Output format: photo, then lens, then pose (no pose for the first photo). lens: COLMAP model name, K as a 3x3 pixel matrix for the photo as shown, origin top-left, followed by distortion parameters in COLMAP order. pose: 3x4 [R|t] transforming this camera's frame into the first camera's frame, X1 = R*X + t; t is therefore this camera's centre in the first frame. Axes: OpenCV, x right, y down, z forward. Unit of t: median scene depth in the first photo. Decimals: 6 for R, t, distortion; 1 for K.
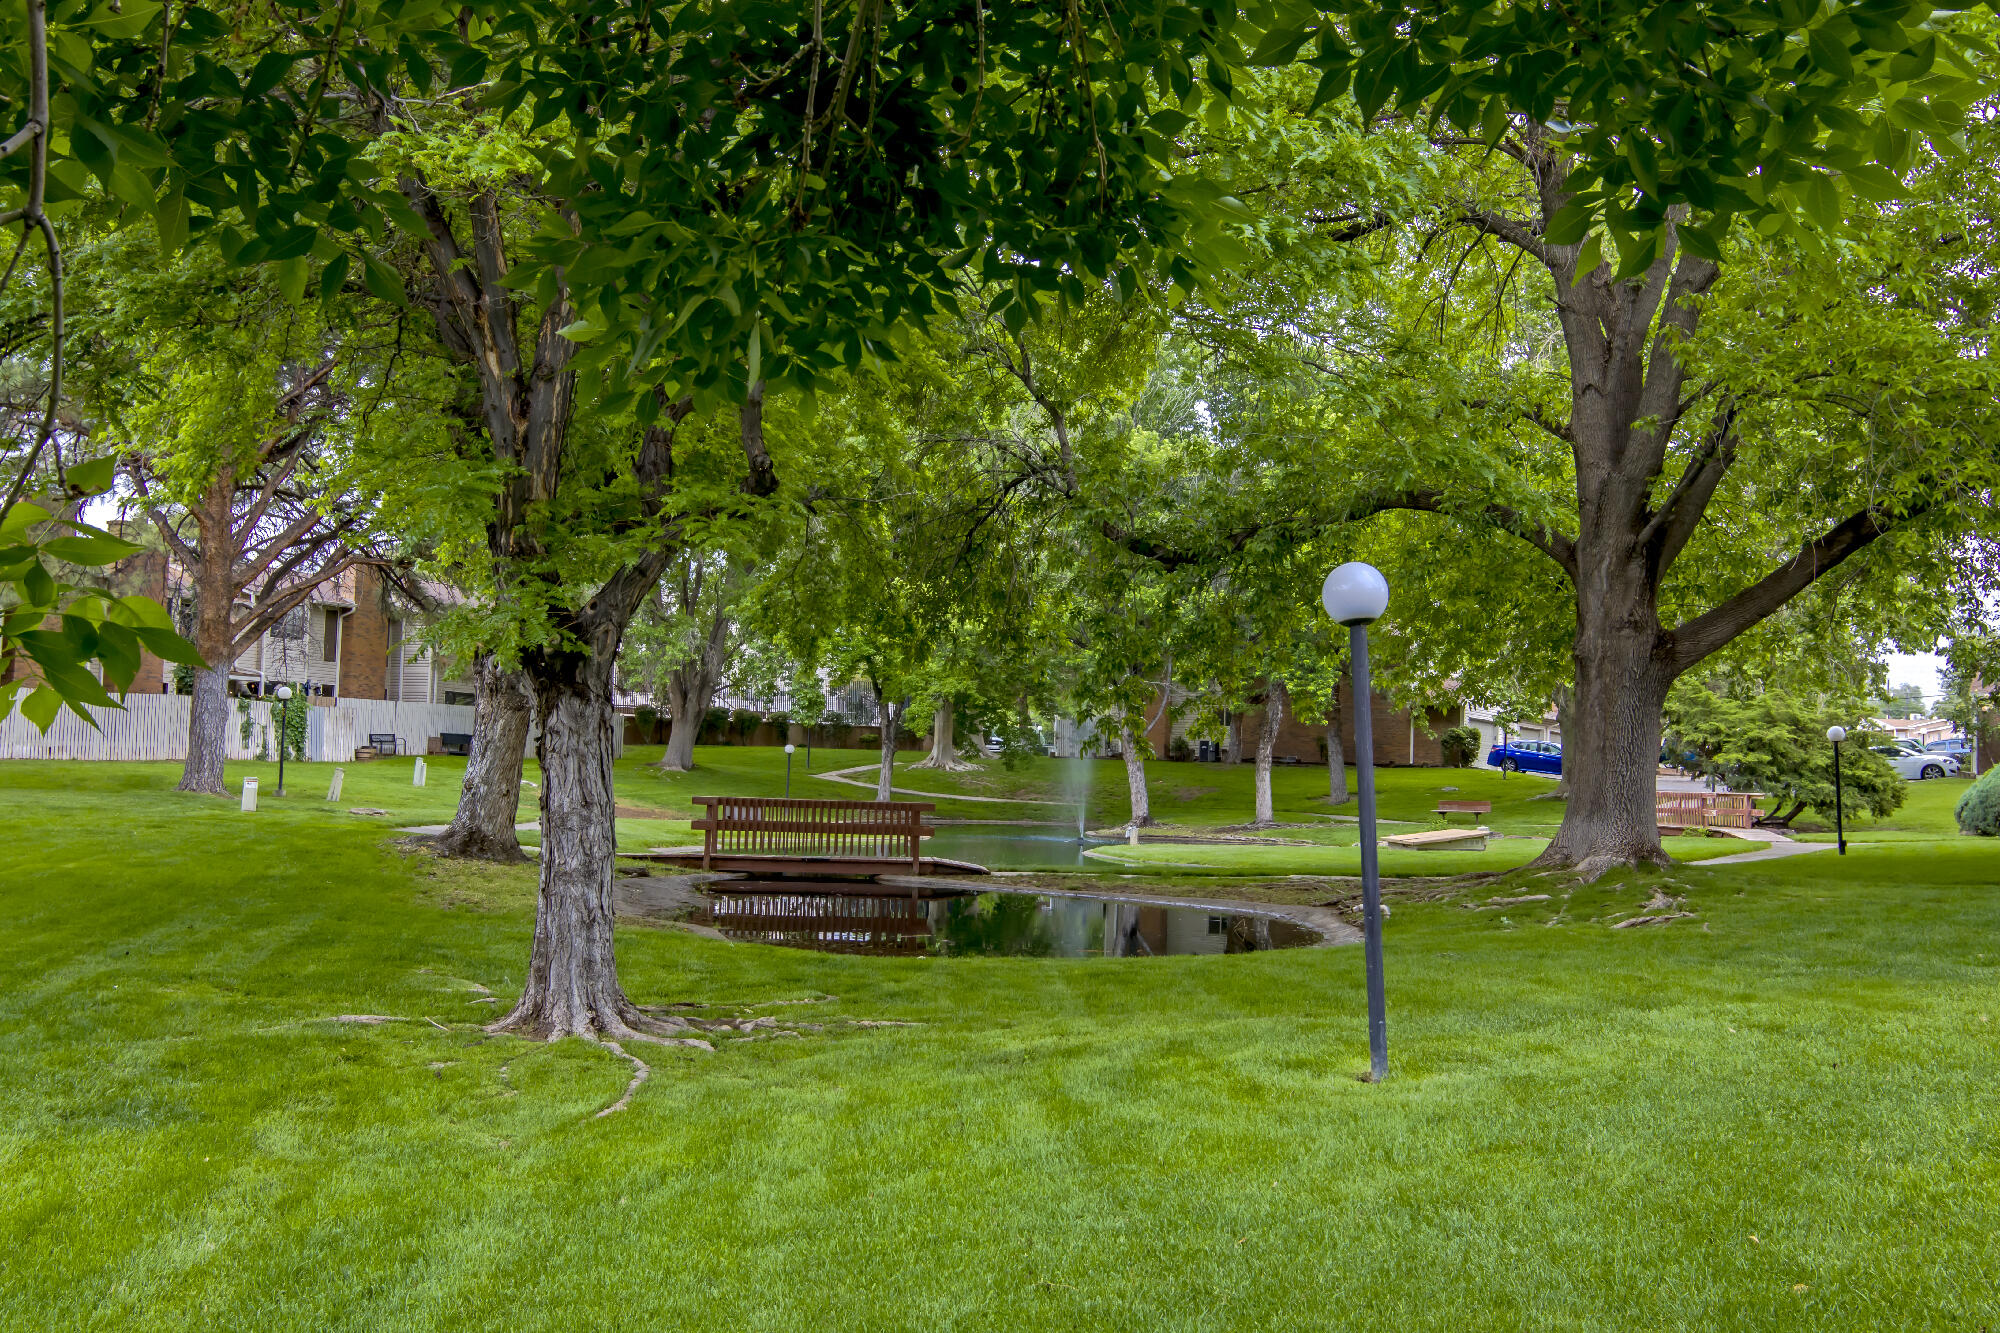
lens RADIAL K [[1815.3, 0, 998.5], [0, 1815.3, 667.0], [0, 0, 1]] dist [0.015973, 0.000000]
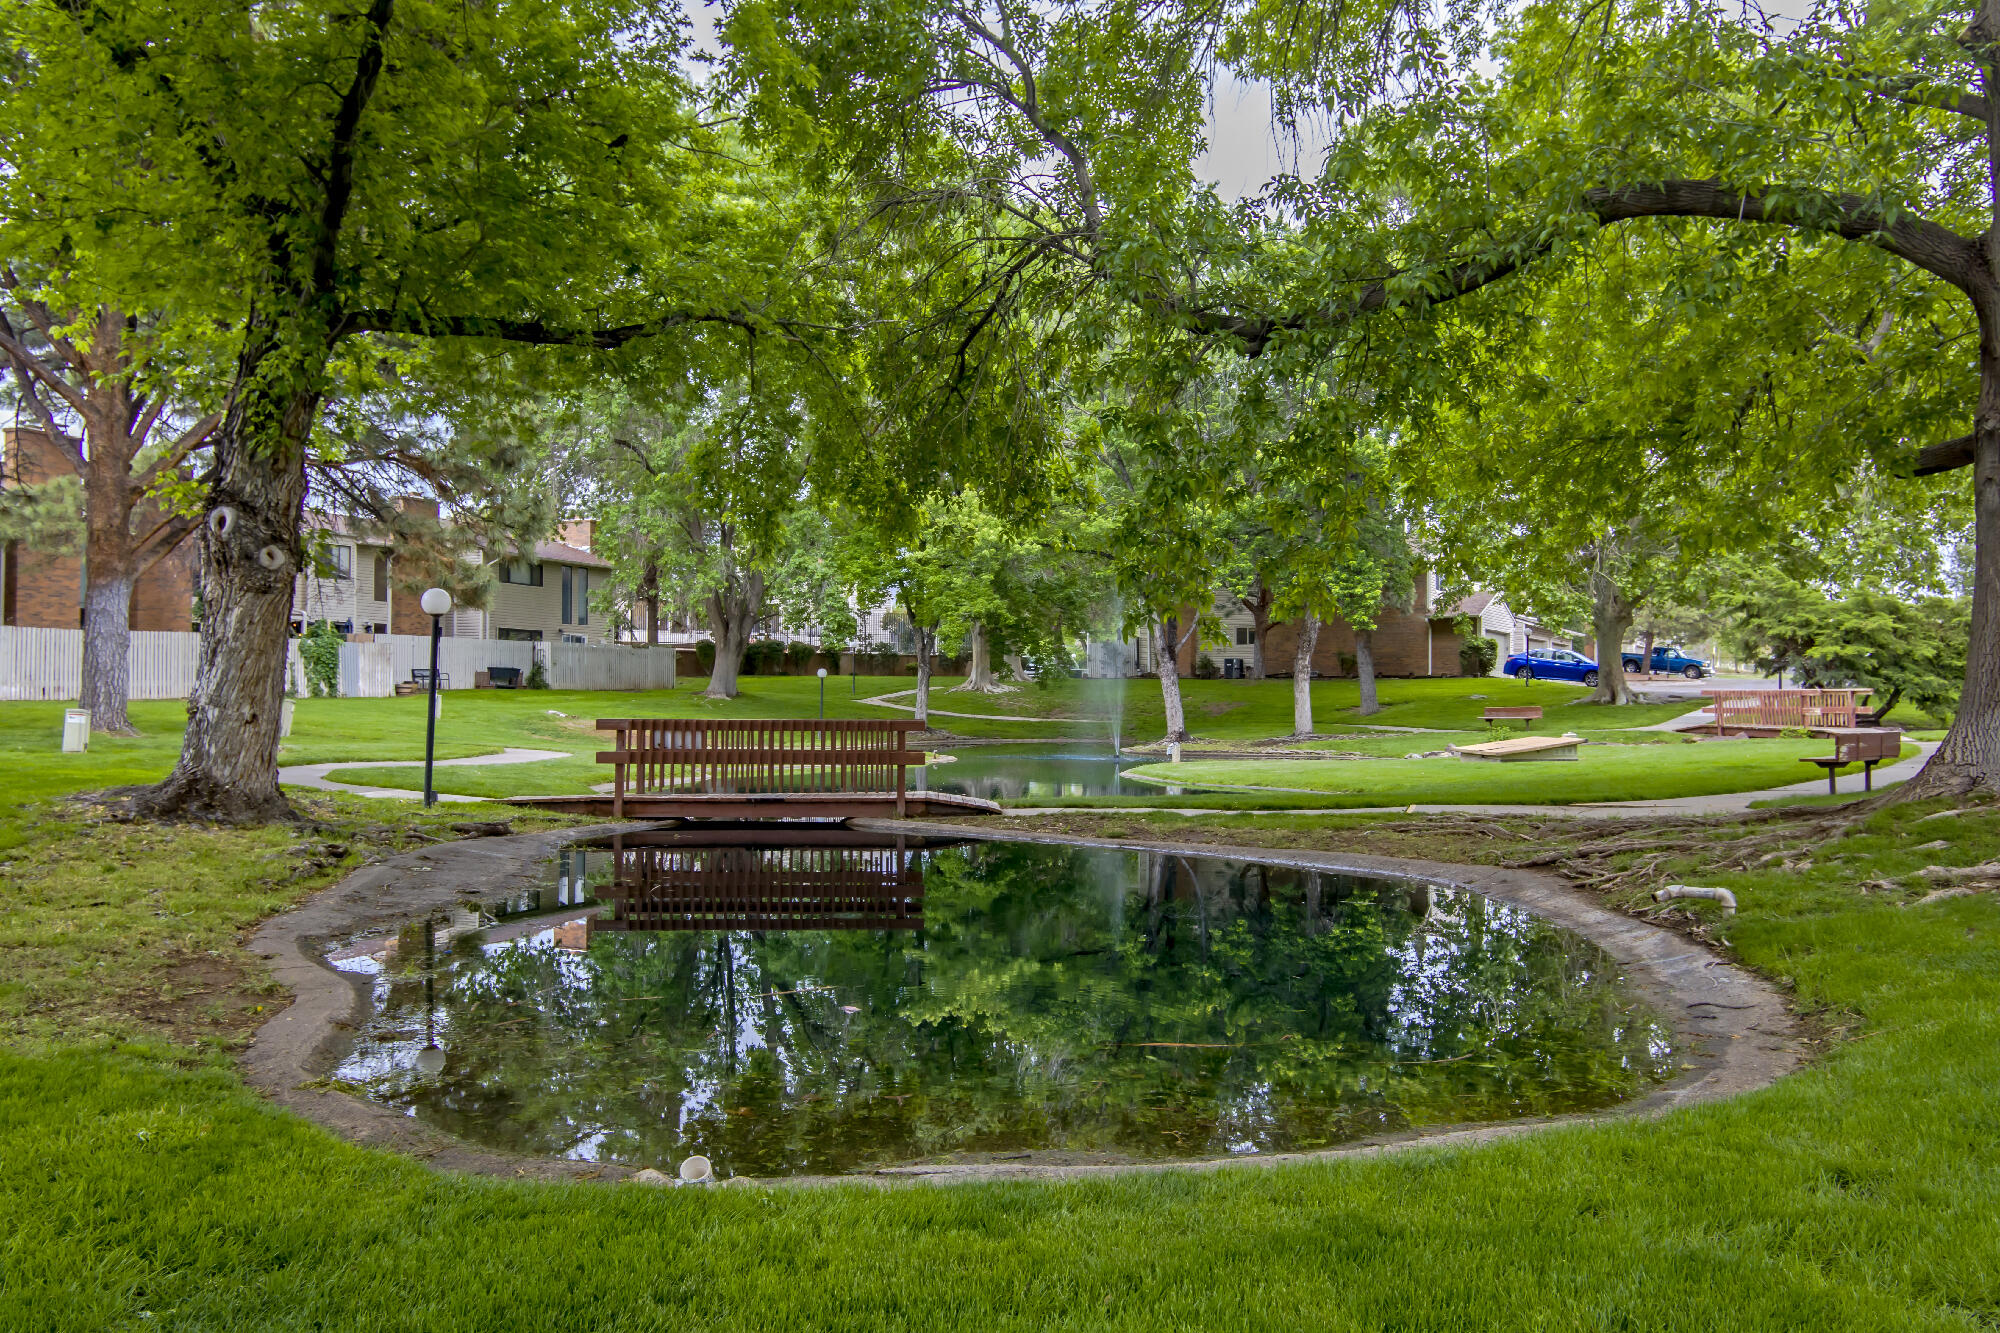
lens RADIAL K [[1503.0, 0, 1002.0], [0, 1503.0, 668.6], [0, 0, 1]] dist [-0.001620, -0.000998]
pose [[0.999321, -0.026009, -0.026100, 0.007613], [0.026973, 0.998940, 0.037299, 0.018556], [0.025102, -0.037978, 0.998963, 0.225675]]
